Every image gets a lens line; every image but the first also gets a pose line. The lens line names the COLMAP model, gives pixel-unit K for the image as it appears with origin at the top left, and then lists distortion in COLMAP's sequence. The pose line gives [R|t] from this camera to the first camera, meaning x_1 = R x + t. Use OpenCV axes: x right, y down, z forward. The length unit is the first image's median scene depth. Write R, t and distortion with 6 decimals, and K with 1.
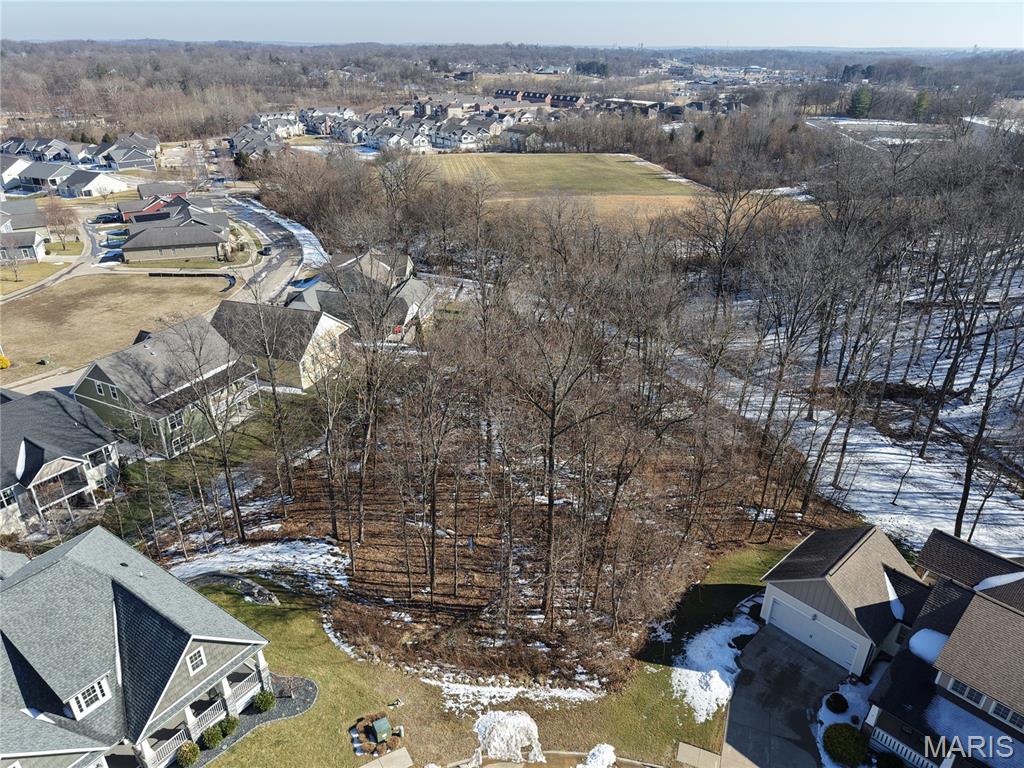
lens RADIAL K [[693.2, 0, 512.0], [0, 693.2, 384.0], [0, 0, 1]] dist [0.005319, -0.005270]
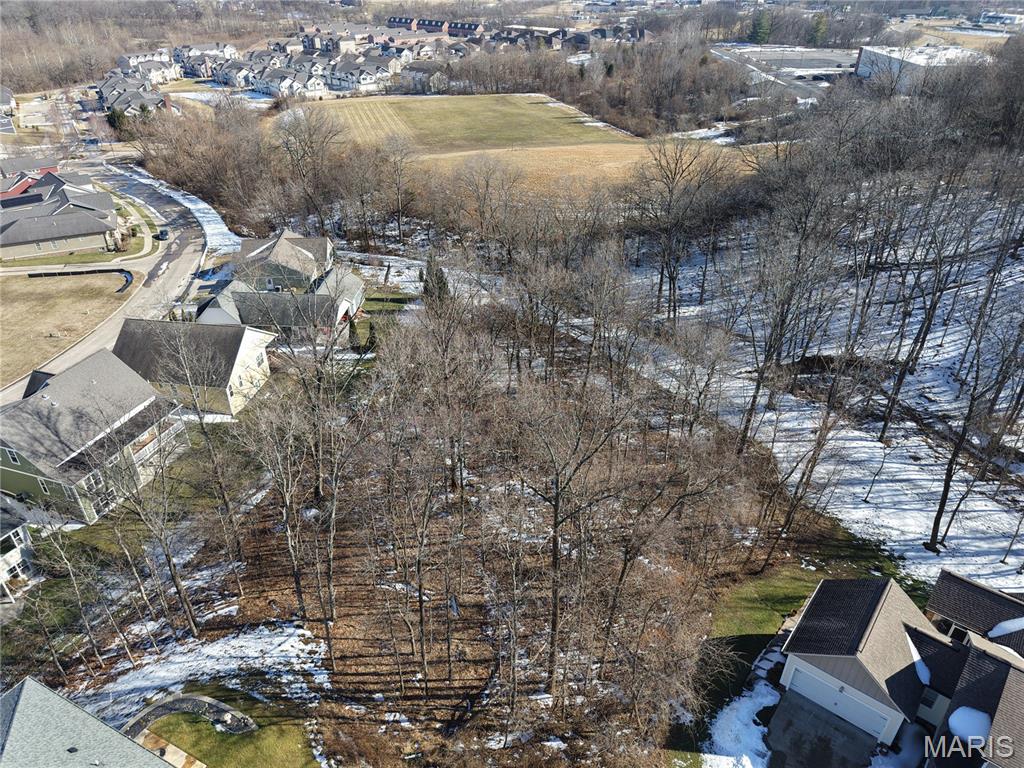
lens RADIAL K [[693.2, 0, 512.0], [0, 693.2, 384.0], [0, 0, 1]] dist [0.005319, -0.005270]
pose [[0.990103, -0.080964, 0.114638, -0.024472], [0.069925, 0.992801, 0.097245, -0.055665], [-0.121686, -0.088267, 0.988636, 0.038398]]
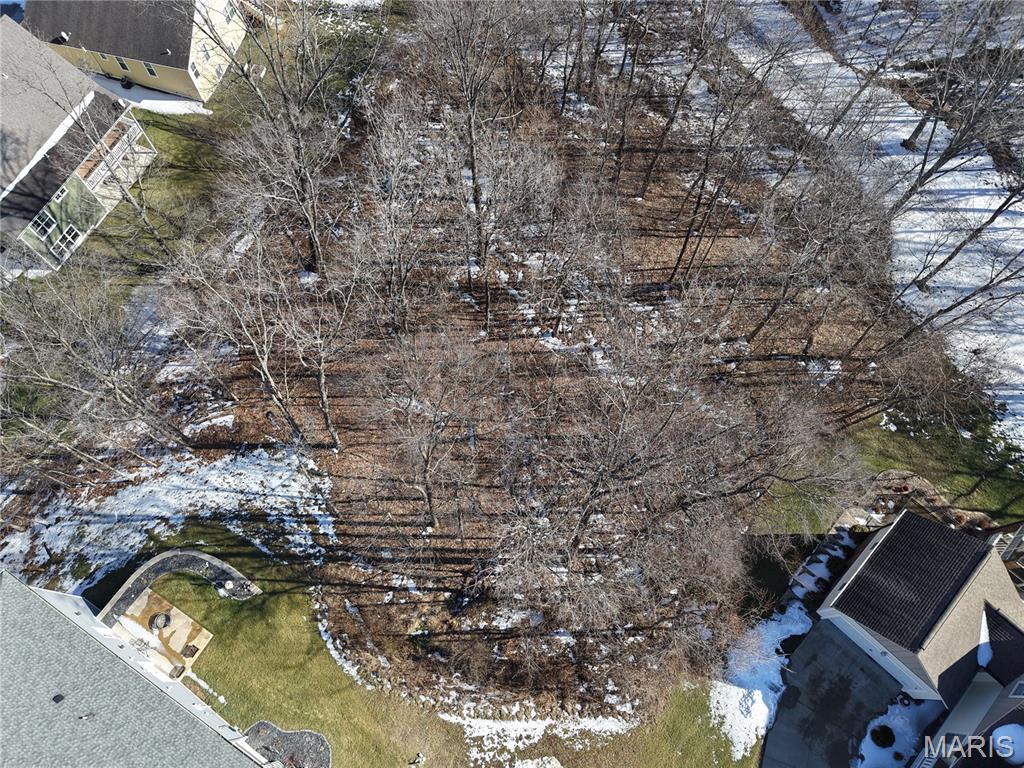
lens RADIAL K [[693.2, 0, 512.0], [0, 693.2, 384.0], [0, 0, 1]] dist [0.005319, -0.005270]
pose [[0.999007, -0.041842, 0.015320, -0.008102], [0.021438, 0.752747, 0.657961, -0.134461], [-0.039062, -0.656979, 0.752896, 0.156227]]
